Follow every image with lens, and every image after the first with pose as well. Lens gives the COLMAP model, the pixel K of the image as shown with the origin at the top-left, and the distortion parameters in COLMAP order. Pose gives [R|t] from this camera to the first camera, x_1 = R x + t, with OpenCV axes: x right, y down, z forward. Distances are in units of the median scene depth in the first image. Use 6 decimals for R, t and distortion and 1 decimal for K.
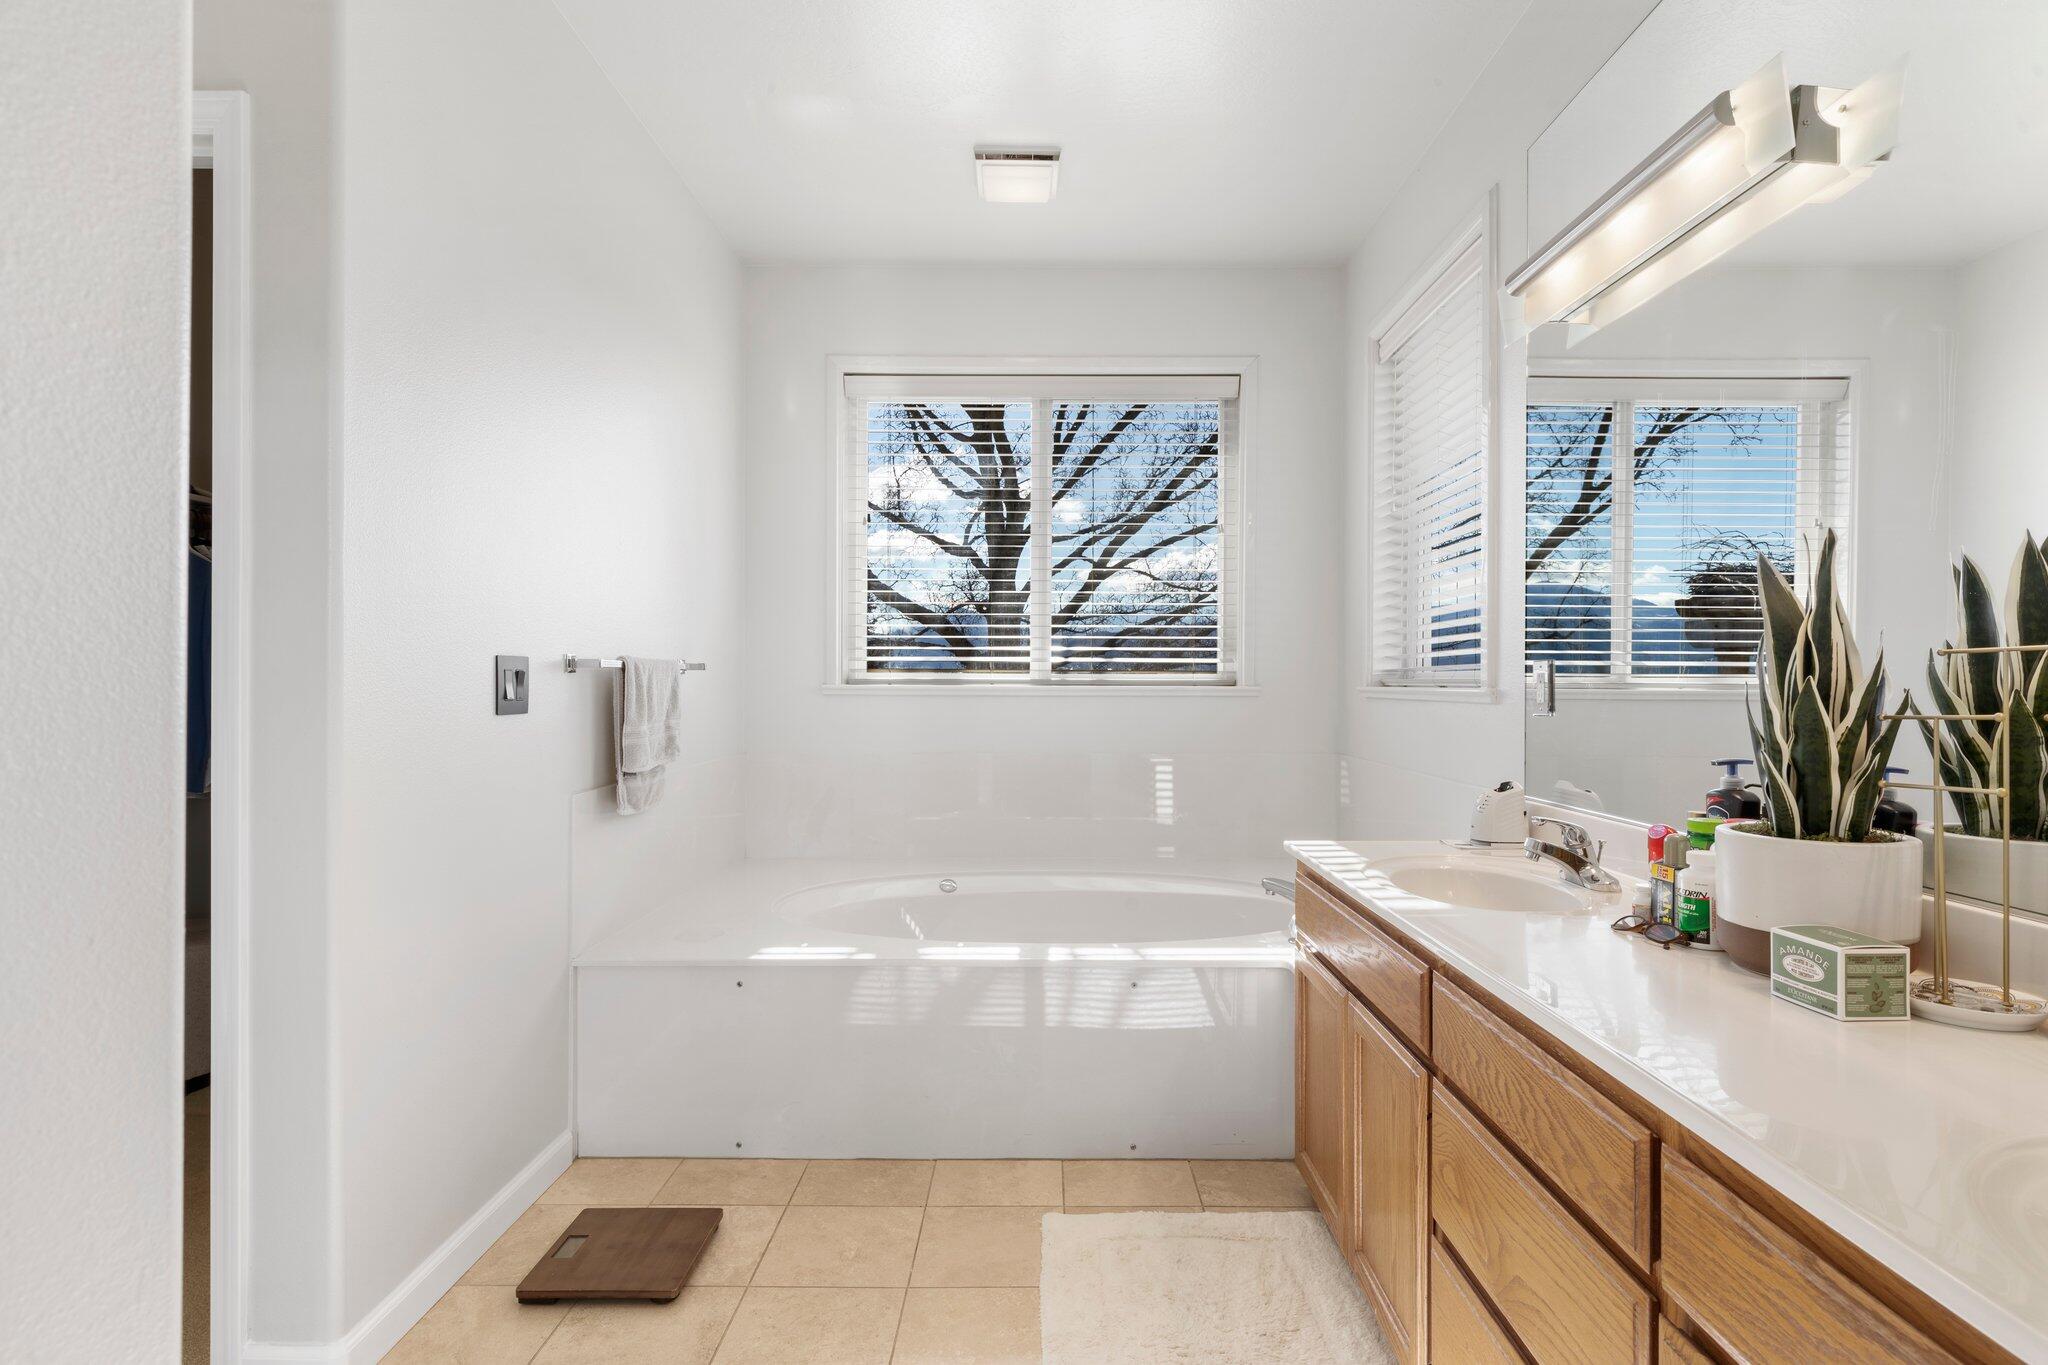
lens RADIAL K [[1015.7, 0, 1024.0], [0, 1015.7, 682.5], [0, 0, 1]] dist [0.000254, -0.000123]
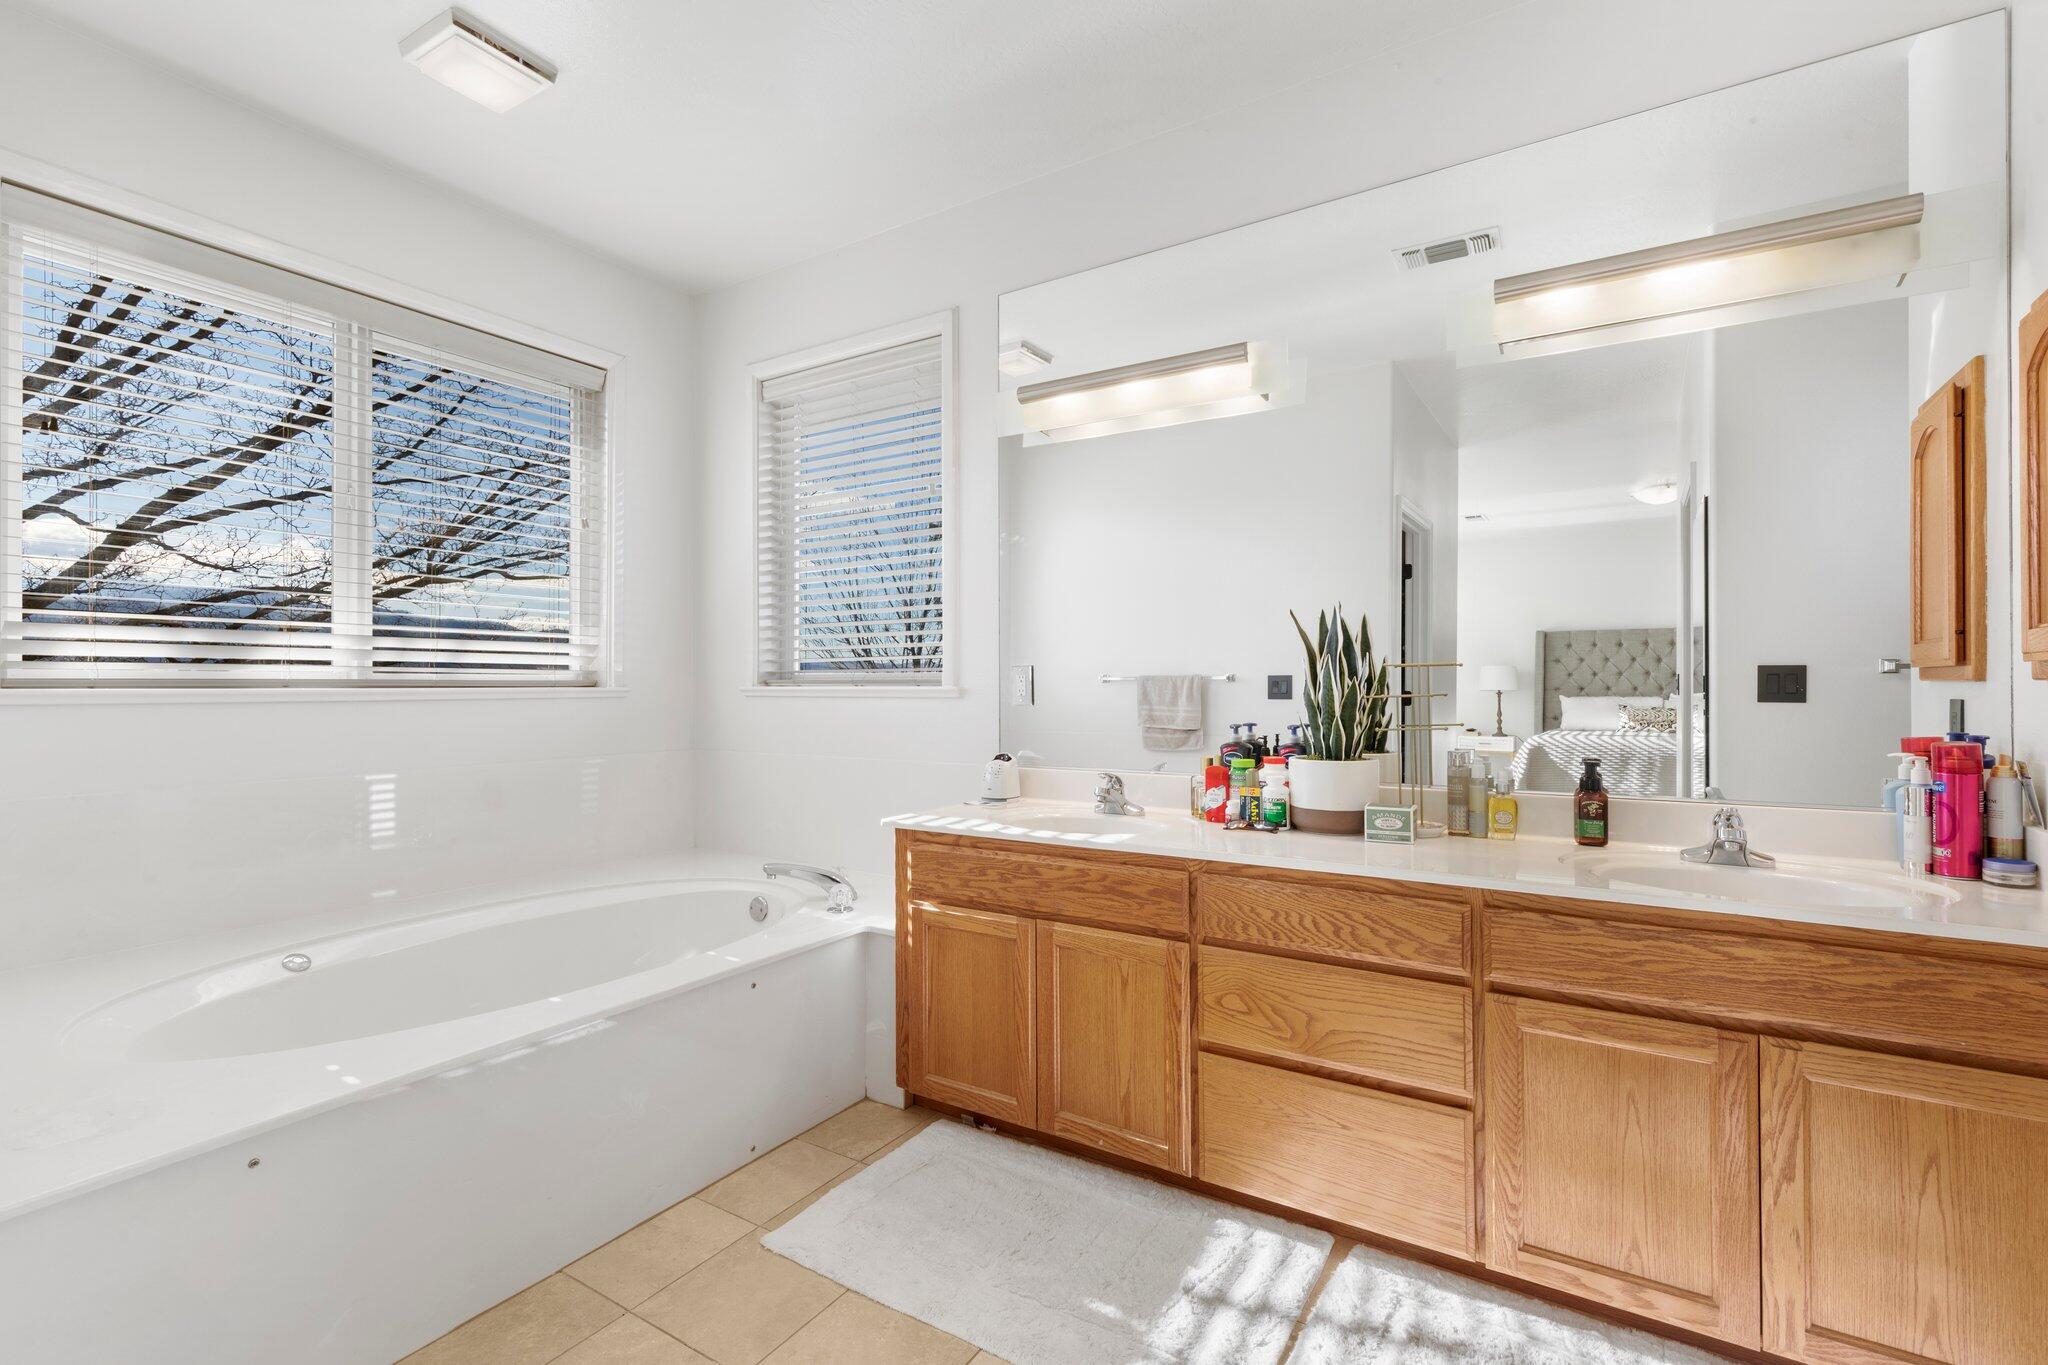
lens RADIAL K [[911.4, 0, 1037.3], [0, 911.4, 687.1], [0, 0, 1]] dist [-0.003554, -0.000632]
pose [[0.523717, -0.003898, 0.851883, -0.522850], [0.003403, 0.999991, 0.002484, 0.003687], [-0.851886, 0.001598, 0.523726, 0.306128]]
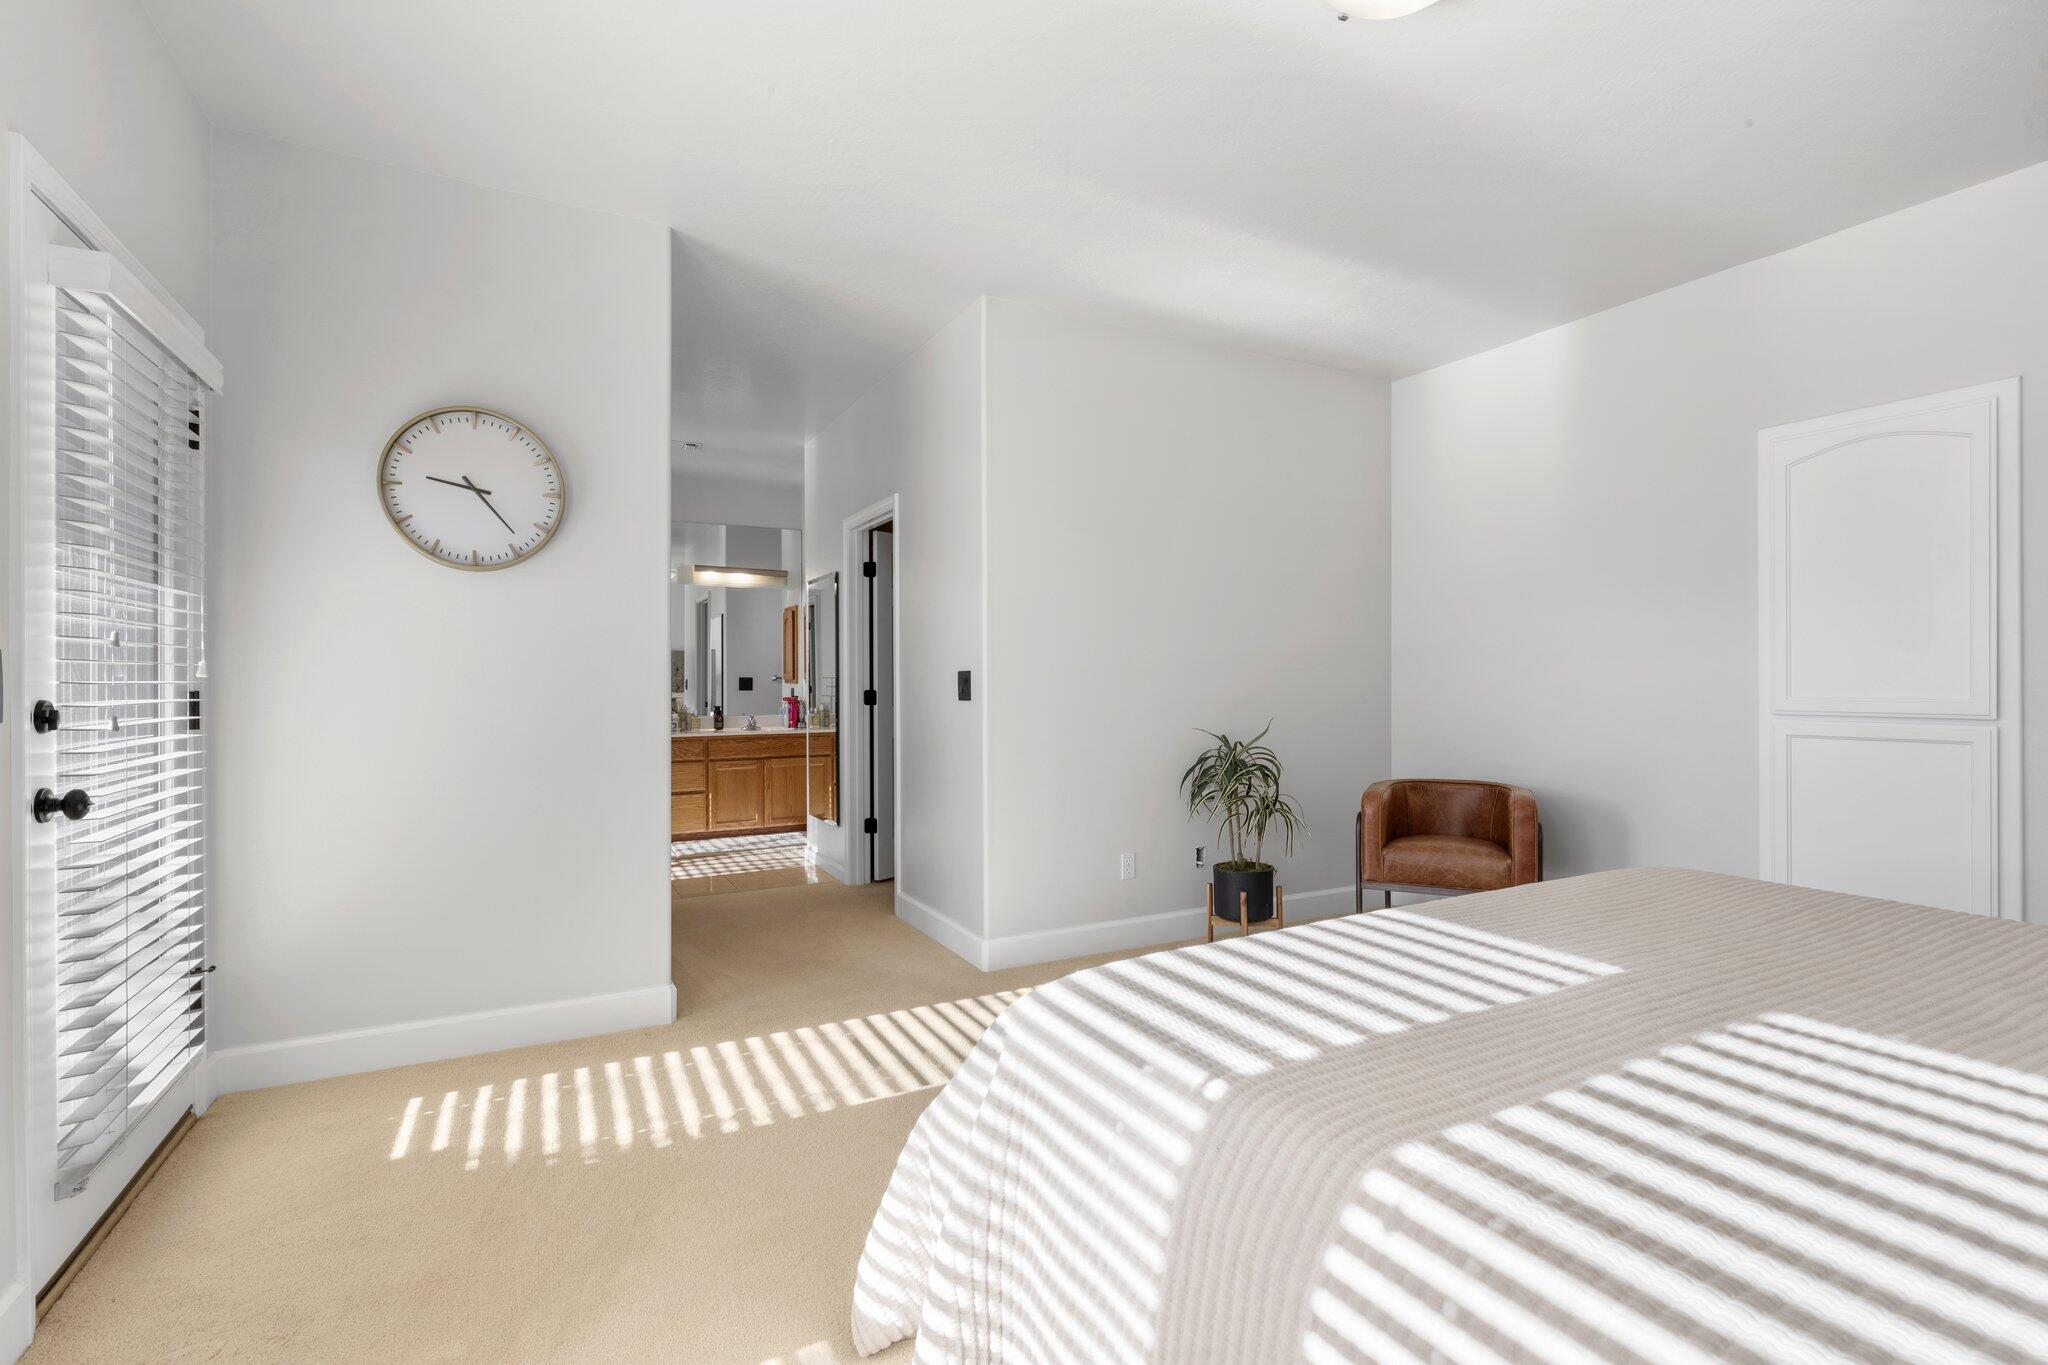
lens RADIAL K [[953.6, 0, 1024.0], [0, 953.6, 682.5], [0, 0, 1]] dist [-0.003047, -0.000975]
pose [[-0.472215, 0.000400, 0.881483, -2.891248], [0.004988, 0.999985, 0.002219, -0.003302], [-0.881469, 0.005444, -0.472210, 0.935883]]
